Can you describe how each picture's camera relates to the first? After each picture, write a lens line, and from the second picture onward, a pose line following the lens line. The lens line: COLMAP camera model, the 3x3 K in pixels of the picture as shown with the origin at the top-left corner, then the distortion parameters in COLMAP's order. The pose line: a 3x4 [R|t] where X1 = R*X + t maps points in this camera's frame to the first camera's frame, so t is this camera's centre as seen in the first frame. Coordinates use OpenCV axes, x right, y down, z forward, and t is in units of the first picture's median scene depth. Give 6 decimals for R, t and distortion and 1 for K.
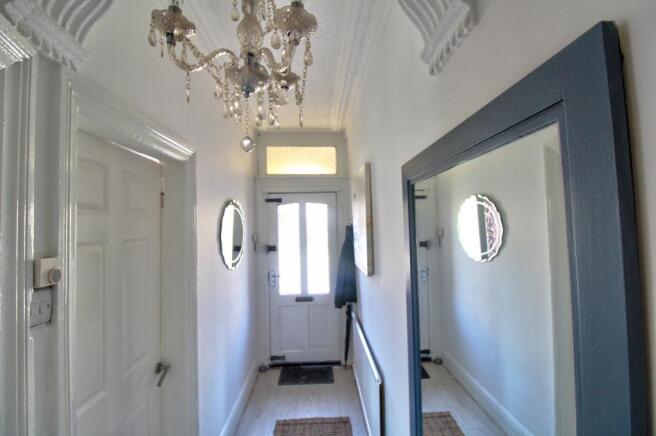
lens RADIAL K [[307.8, 0, 329.7], [0, 307.8, 215.0], [0, 0, 1]] dist [-0.001479, -0.005889]
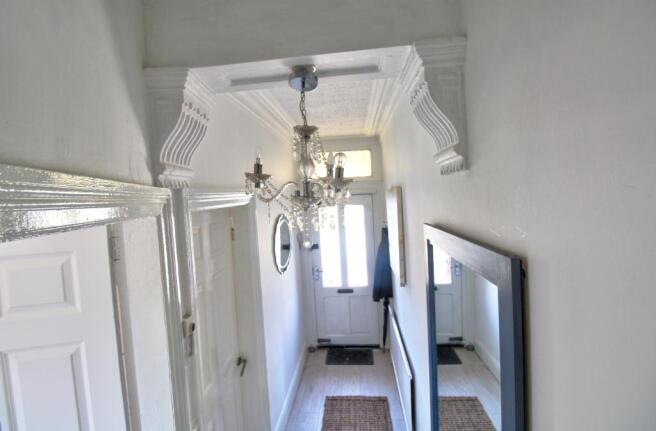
lens RADIAL K [[307.8, 0, 325.3], [0, 307.8, 215.2], [0, 0, 1]] dist [-0.001479, -0.005889]
pose [[0.990446, -0.024288, -0.135745, 0.005303], [0.036896, 0.995154, 0.091149, -0.135138], [0.132874, -0.095286, 0.986542, -0.115747]]
